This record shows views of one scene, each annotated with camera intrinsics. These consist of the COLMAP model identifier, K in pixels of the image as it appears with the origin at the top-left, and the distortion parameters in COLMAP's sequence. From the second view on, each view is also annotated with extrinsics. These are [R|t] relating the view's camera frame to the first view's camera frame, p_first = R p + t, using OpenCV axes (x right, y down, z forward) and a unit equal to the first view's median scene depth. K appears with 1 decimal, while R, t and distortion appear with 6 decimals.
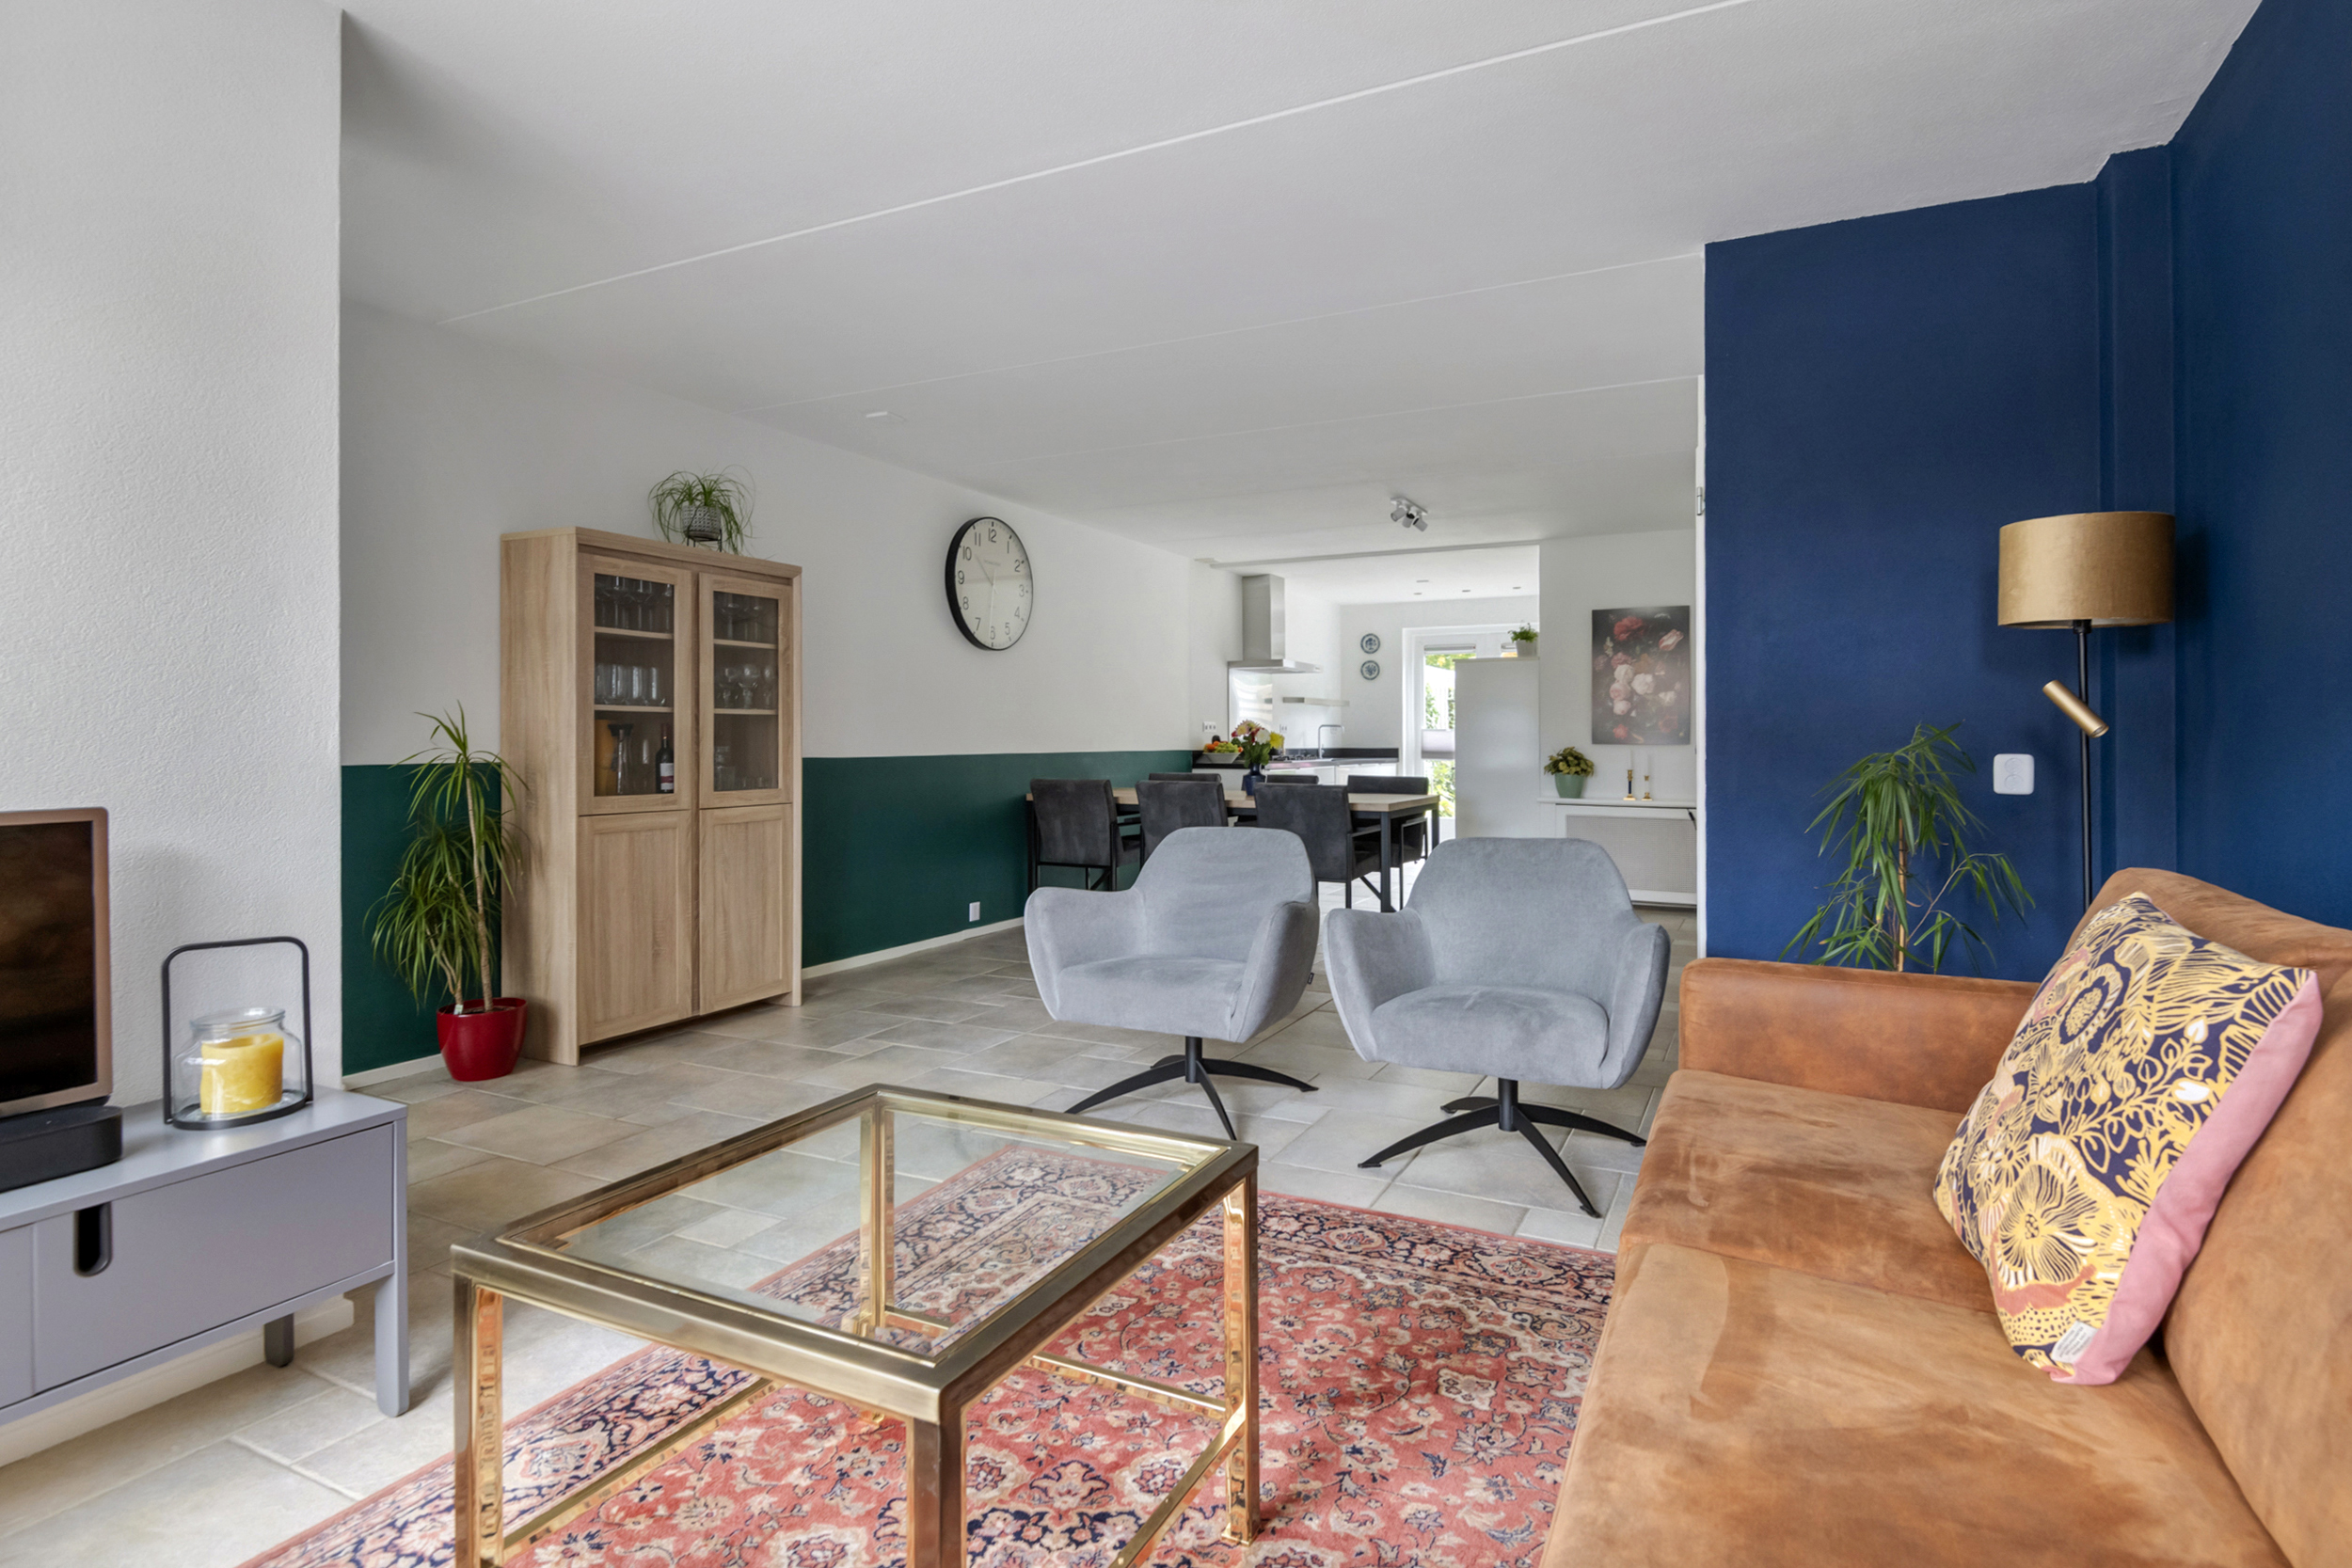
lens RADIAL K [[1179.2, 0, 1171.5], [0, 1179.2, 755.8], [0, 0, 1]] dist [0.039601, -0.030840]
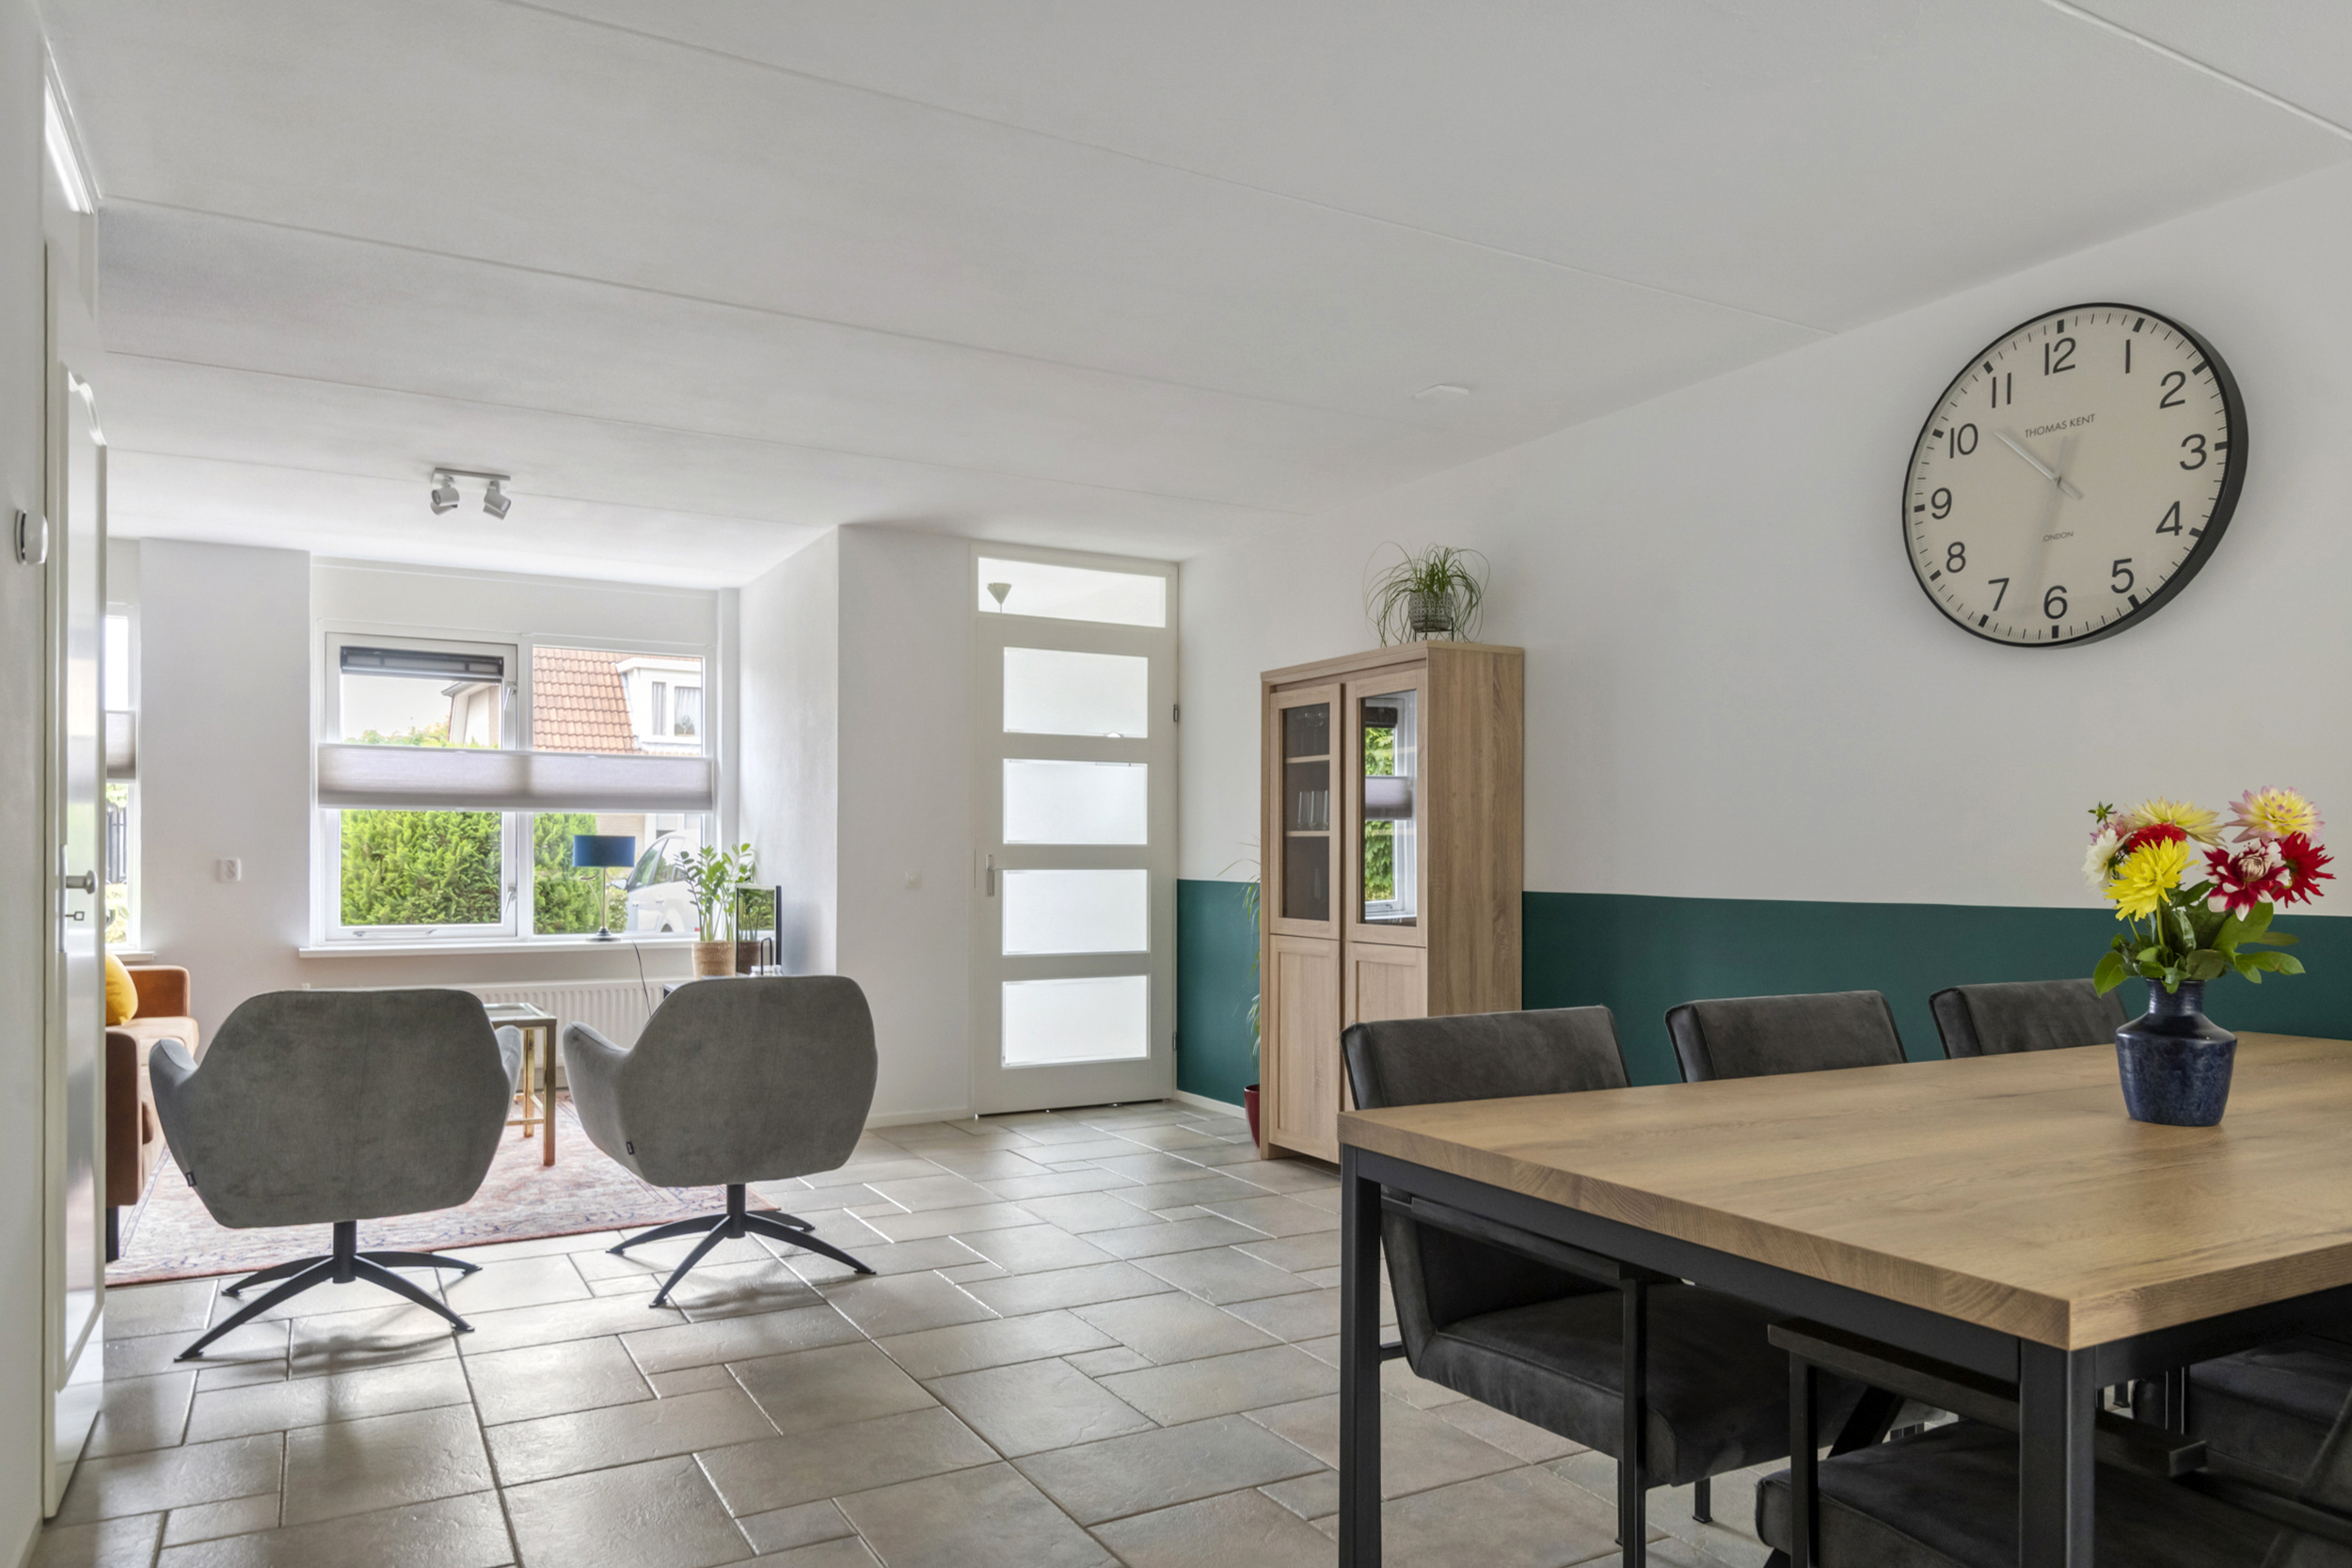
lens RADIAL K [[1510.6, 0, 1174.5], [0, 1510.6, 855.2], [0, 0, 1]] dist [0.059692, -0.035416]
pose [[-0.548377, -0.003106, -0.836226, 0.696967], [-0.015682, 0.999855, 0.006570, -0.028989], [0.836084, 0.016717, -0.548346, 1.642050]]
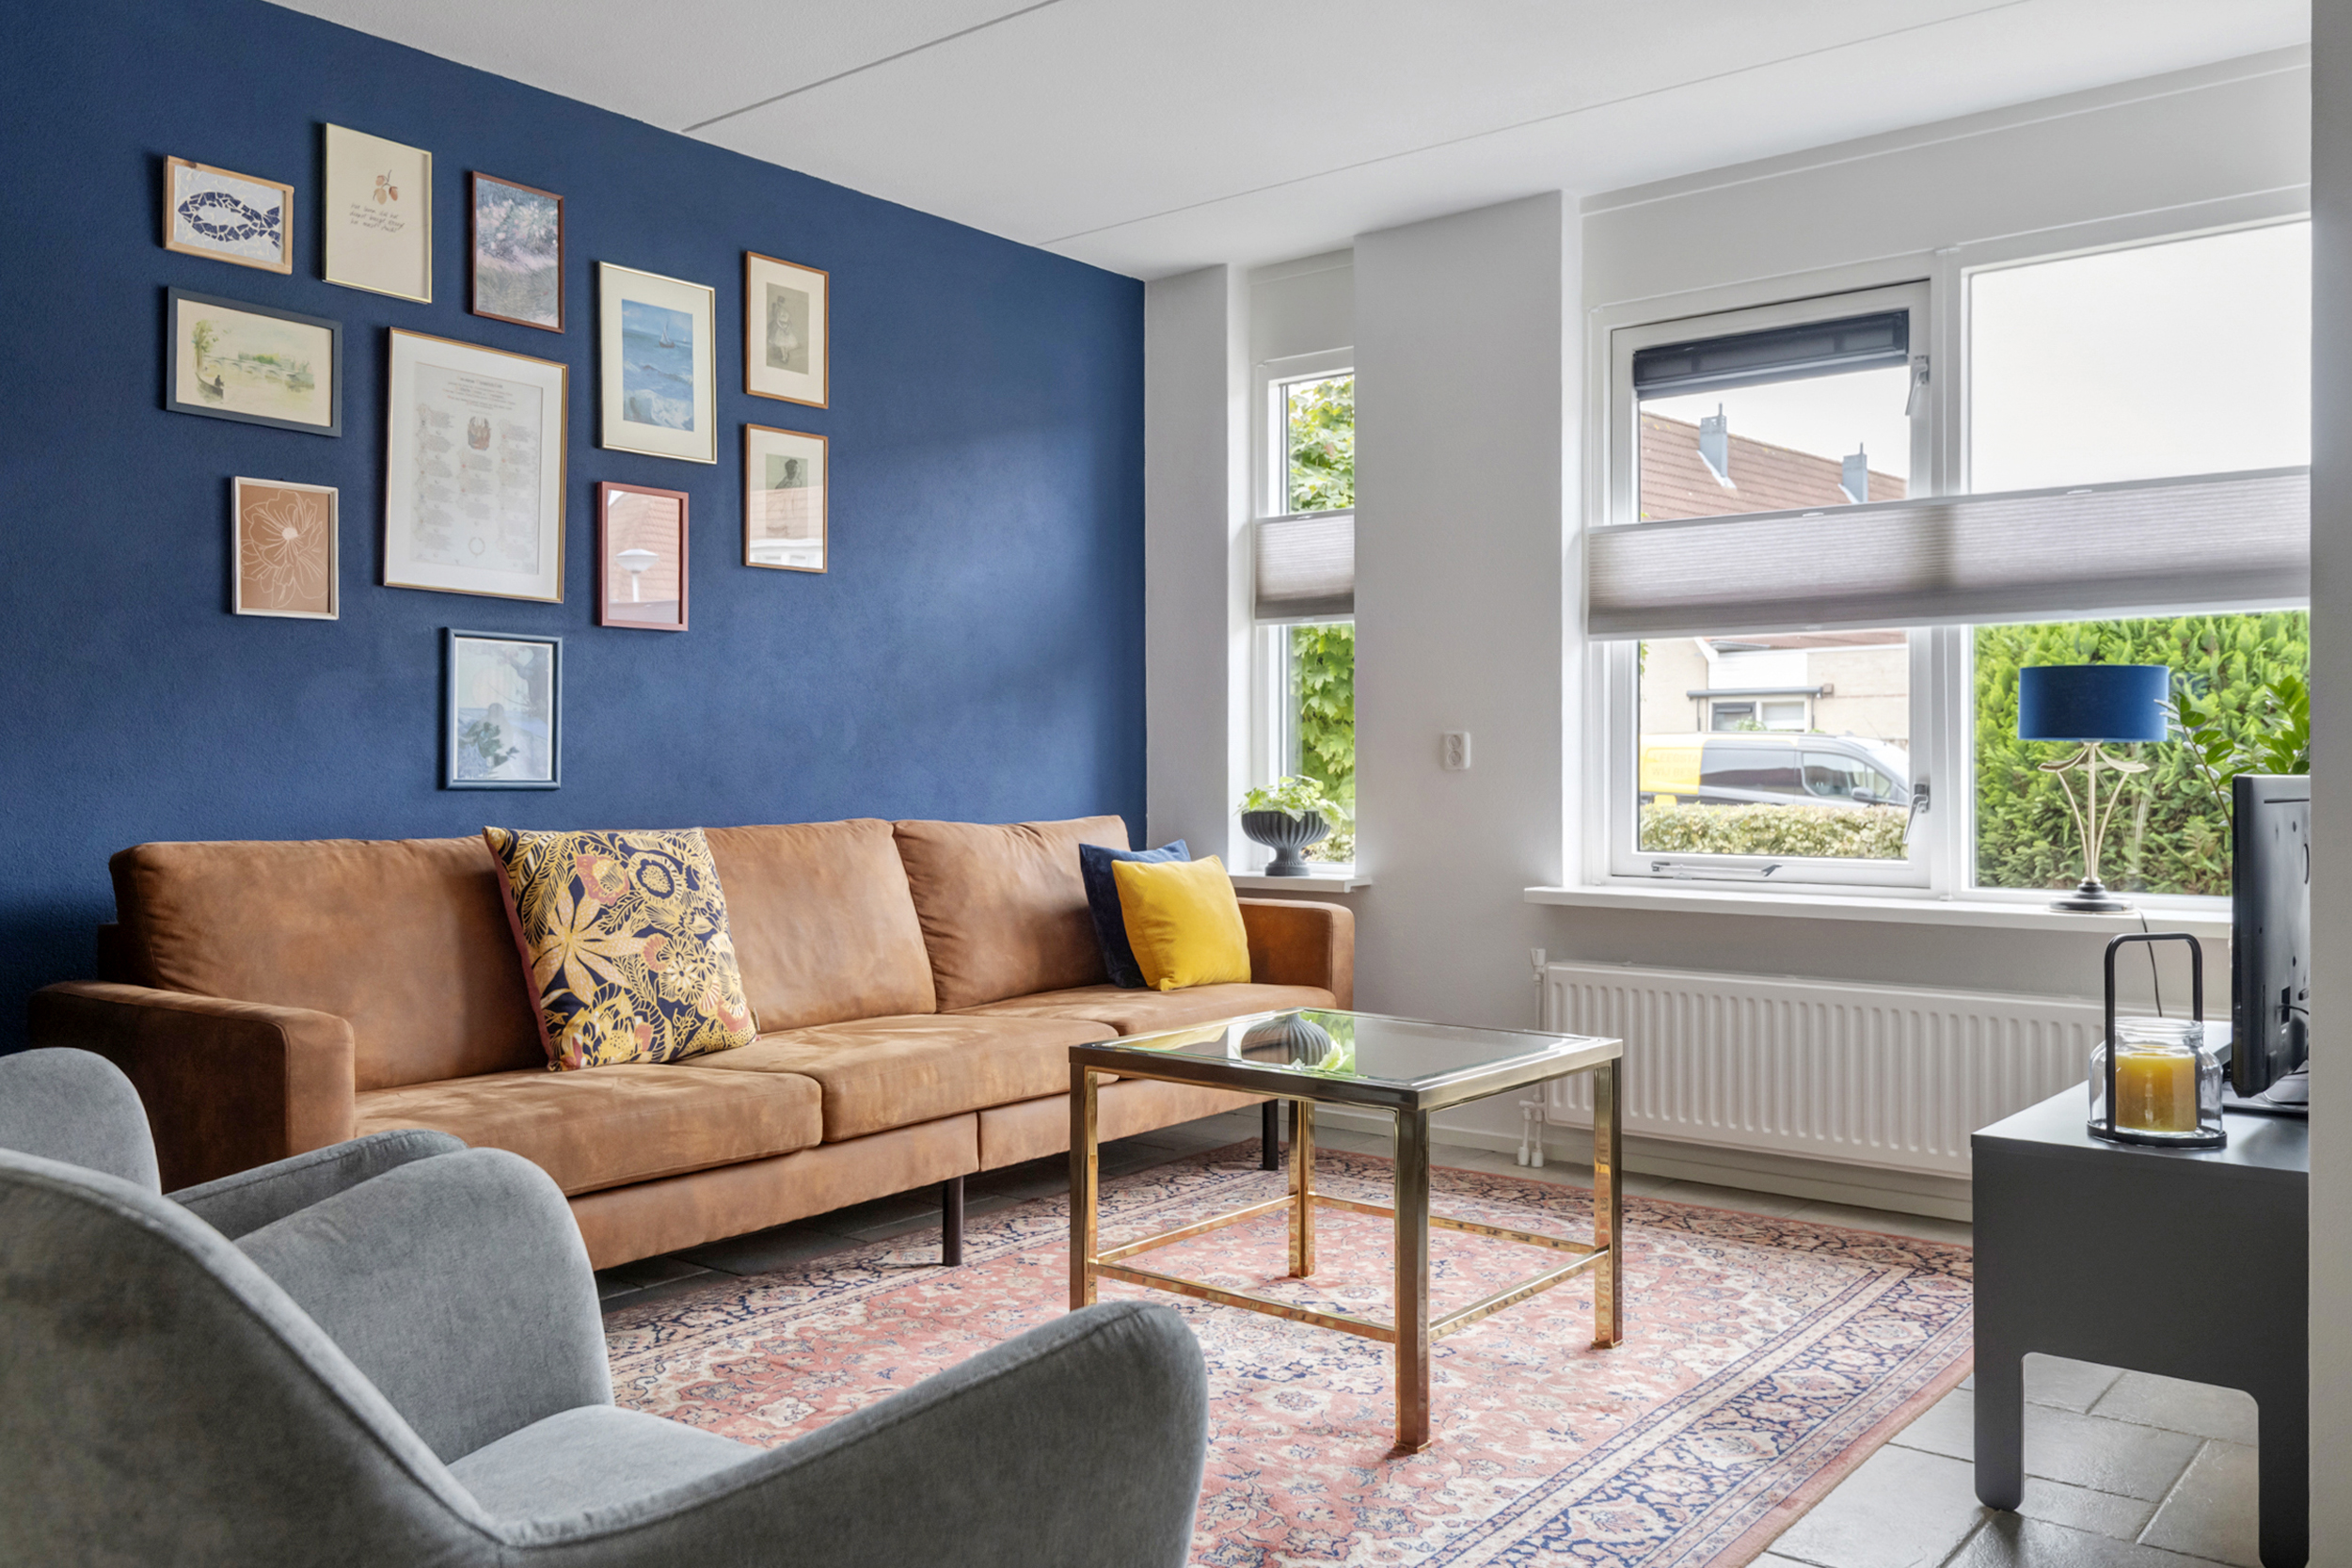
lens RADIAL K [[1863.9, 0, 1176.0], [0, 1863.9, 784.0], [0, 0, 1]] dist [0.020651, -0.008673]
pose [[-0.982065, 0.000755, 0.188542, -0.157472], [0.005195, 0.999721, 0.023053, 0.005412], [-0.188472, 0.023619, -0.981794, 1.127665]]
